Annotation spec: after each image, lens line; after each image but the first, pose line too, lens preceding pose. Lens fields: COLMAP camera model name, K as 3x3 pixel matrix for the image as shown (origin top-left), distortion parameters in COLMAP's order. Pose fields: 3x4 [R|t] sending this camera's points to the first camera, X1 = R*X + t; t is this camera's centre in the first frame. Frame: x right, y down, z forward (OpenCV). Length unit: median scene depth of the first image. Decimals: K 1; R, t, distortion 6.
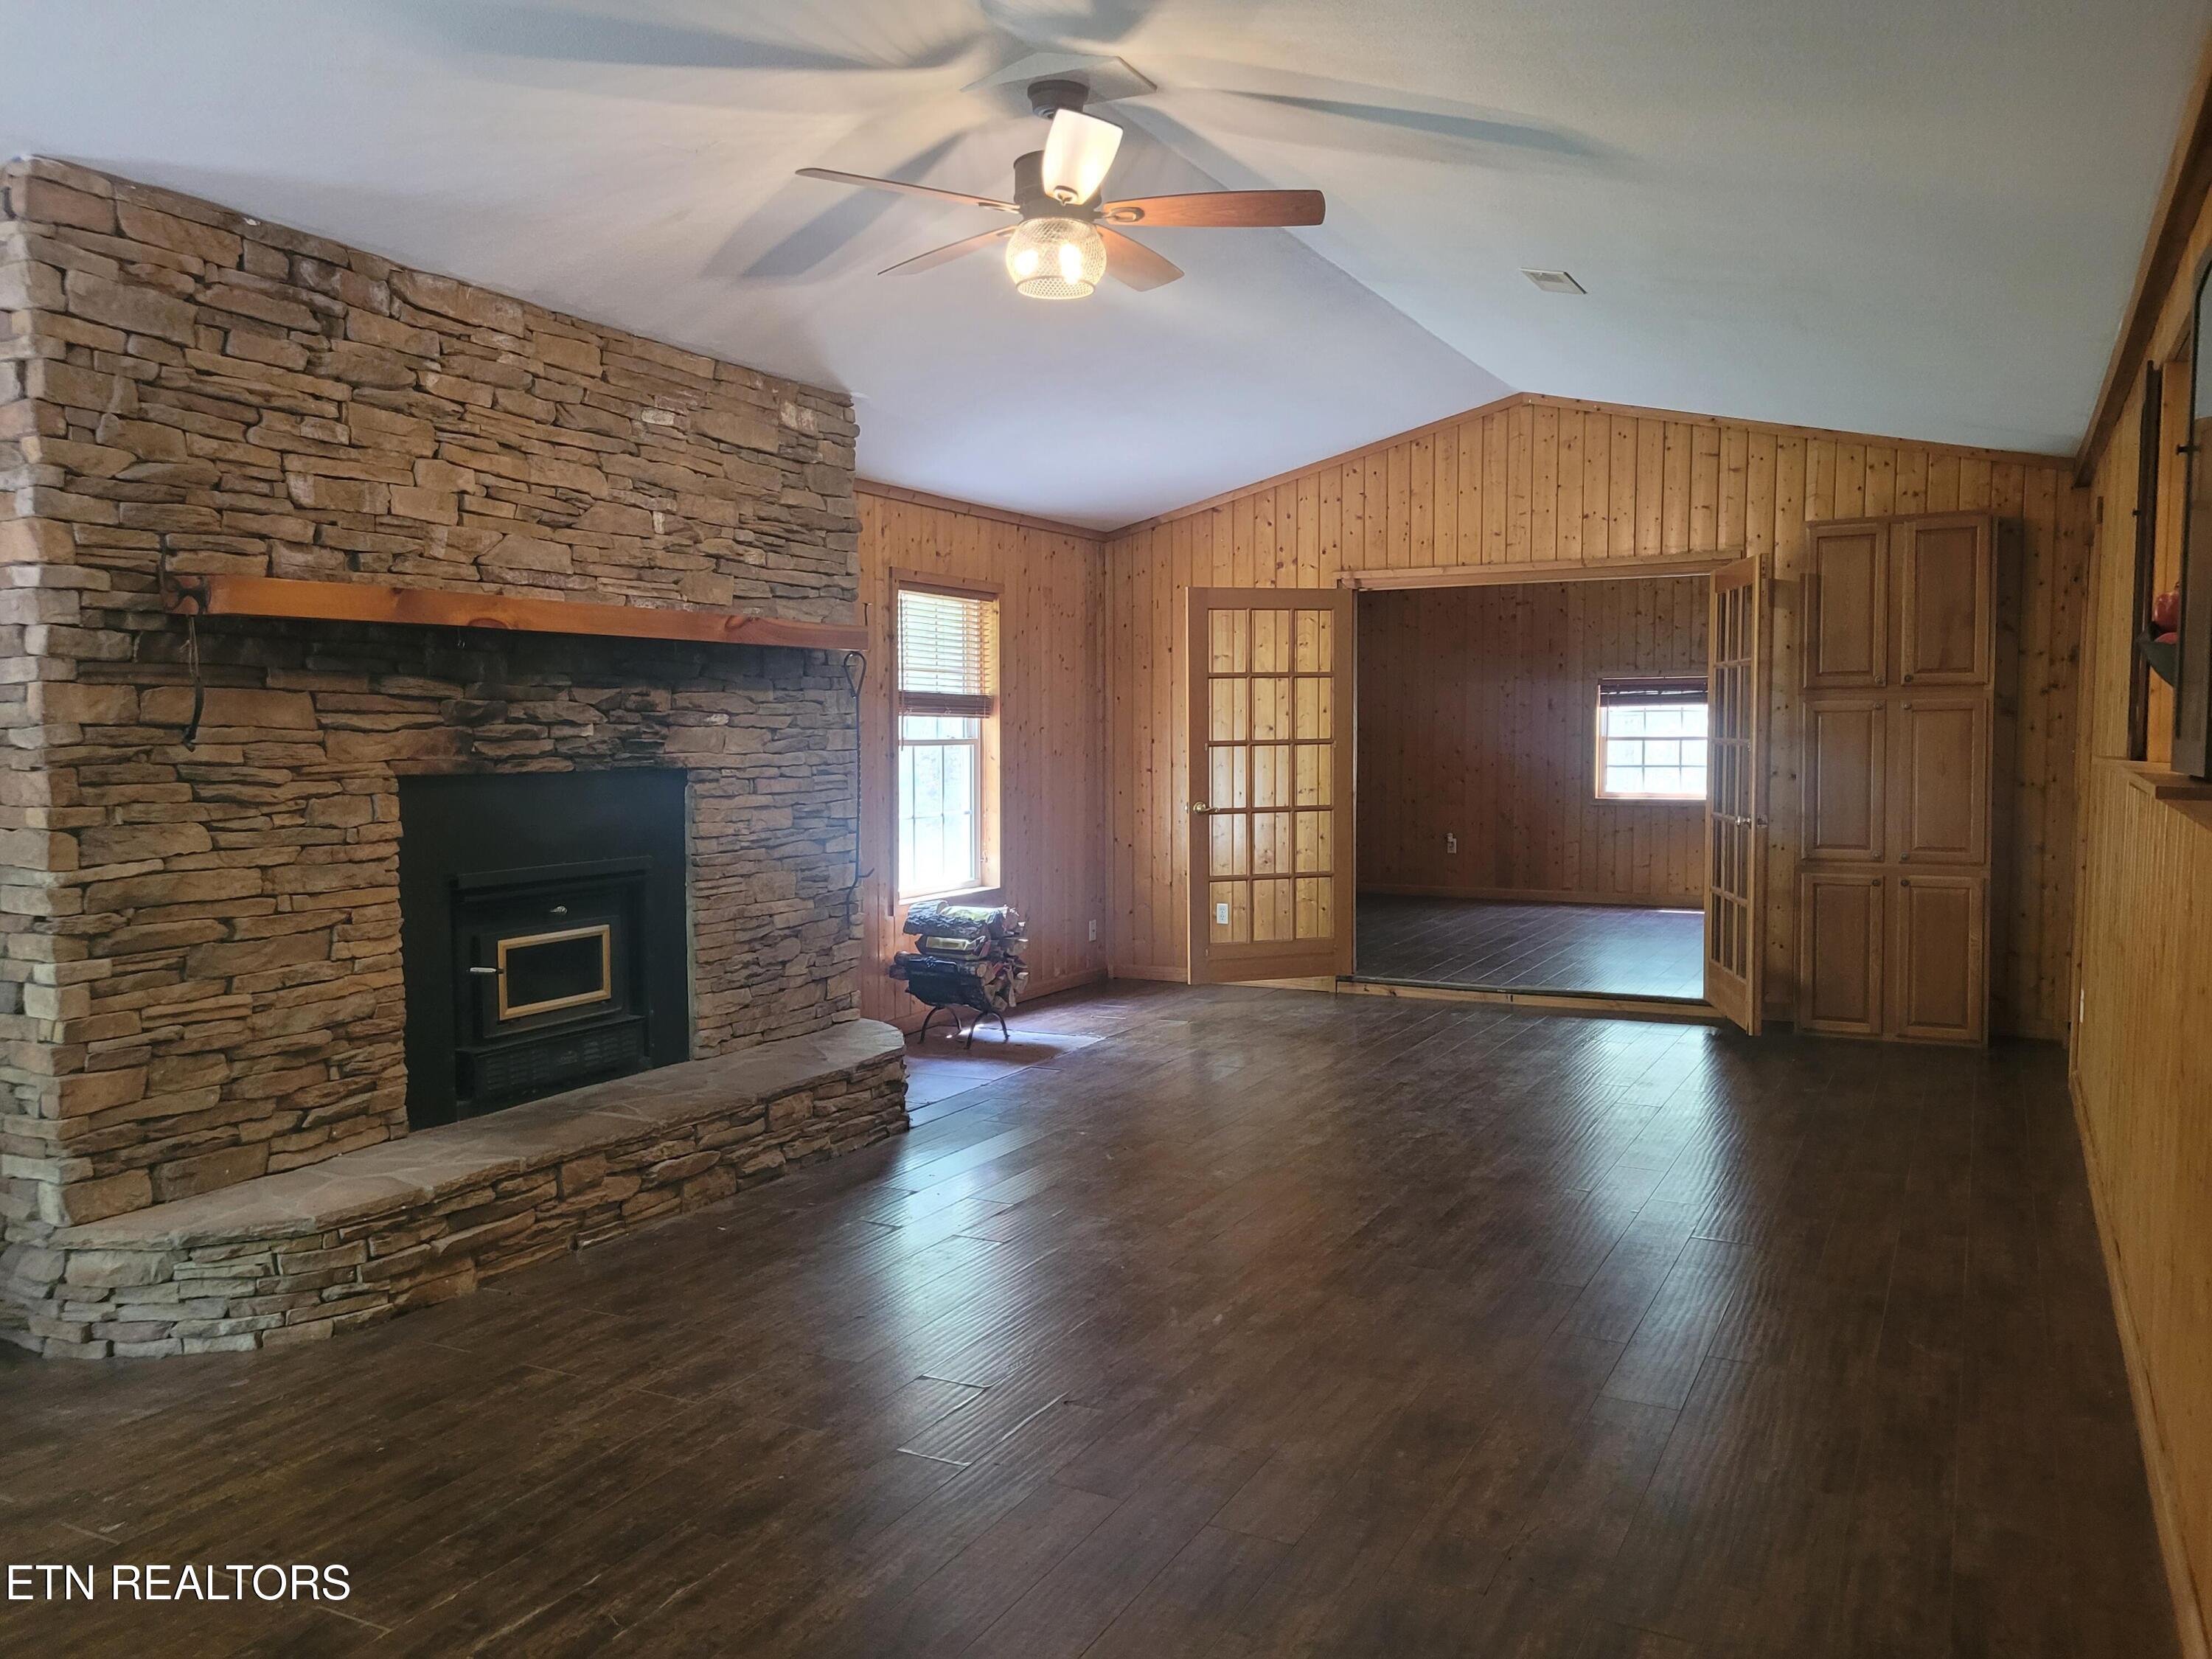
lens RADIAL K [[1664.0, 0, 1124.8], [0, 1664.0, 816.2], [0, 0, 1]] dist [0.057843, -0.053734]
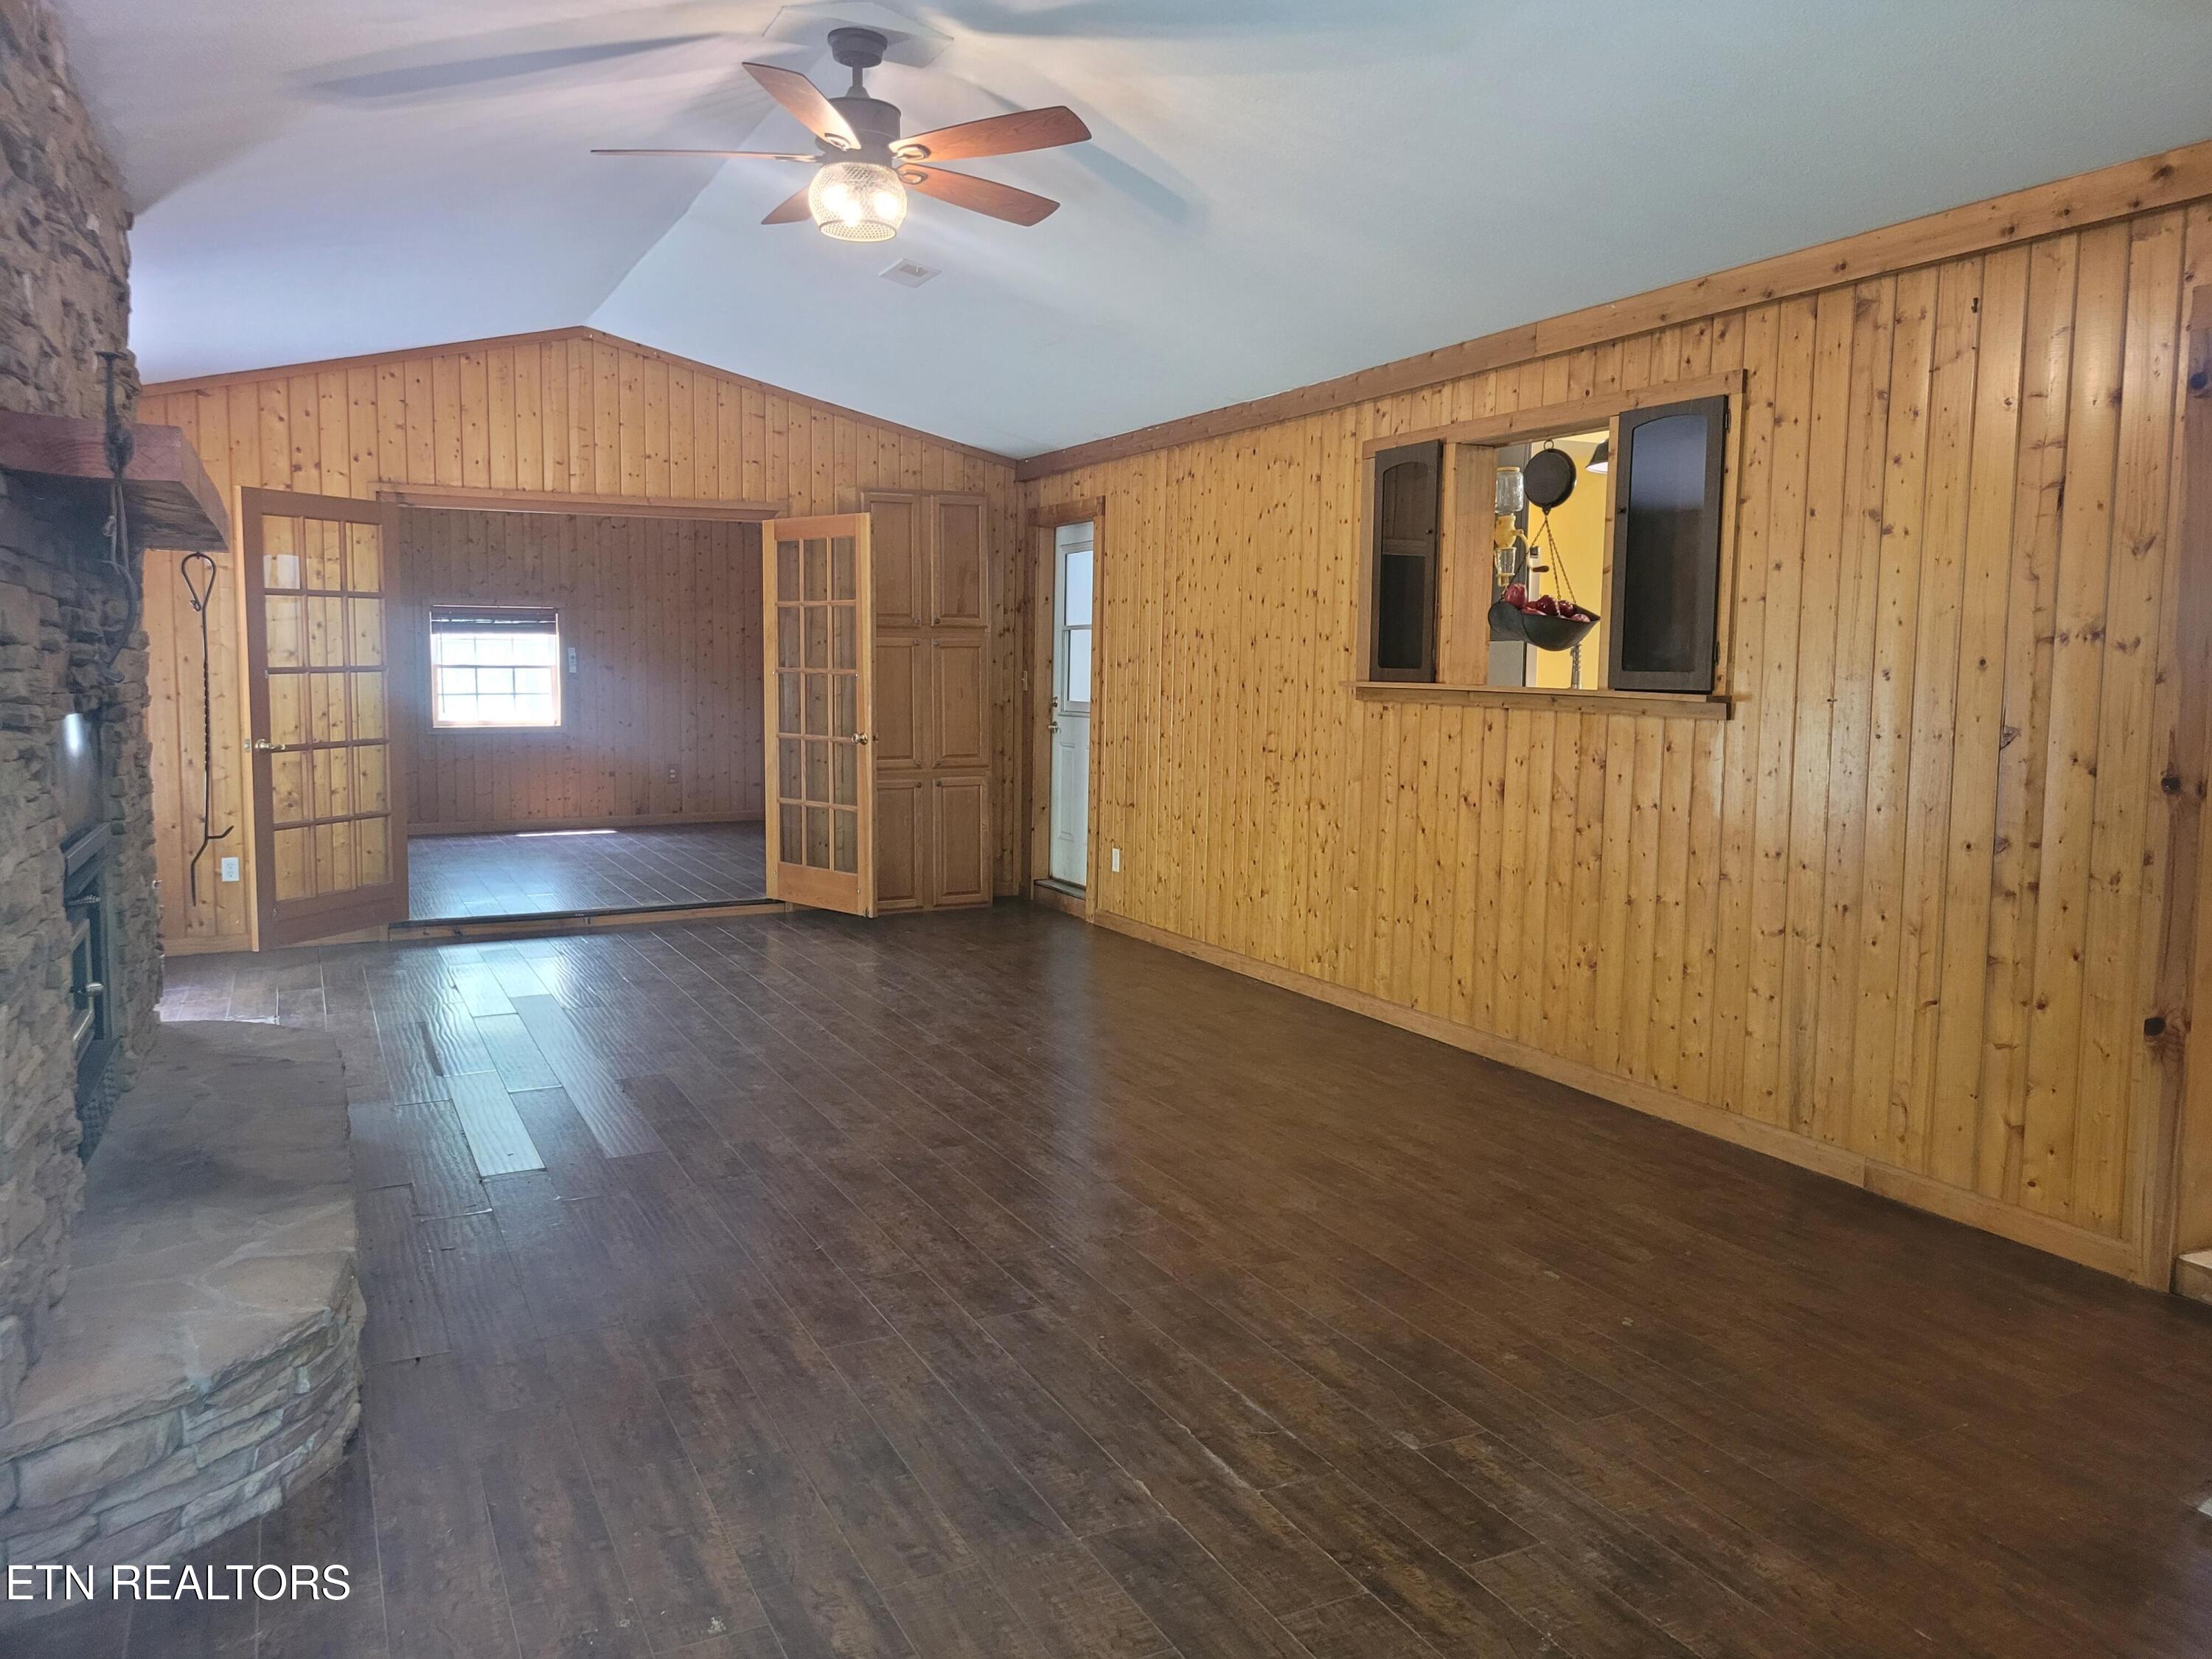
lens RADIAL K [[1664.0, 0, 1141.5], [0, 1664.0, 788.4], [0, 0, 1]] dist [0.057843, -0.053734]
pose [[0.586302, -0.055100, 0.808216, -0.464203], [0.034132, 0.998478, 0.043311, -0.005933], [-0.809373, 0.002193, 0.587291, 0.145098]]
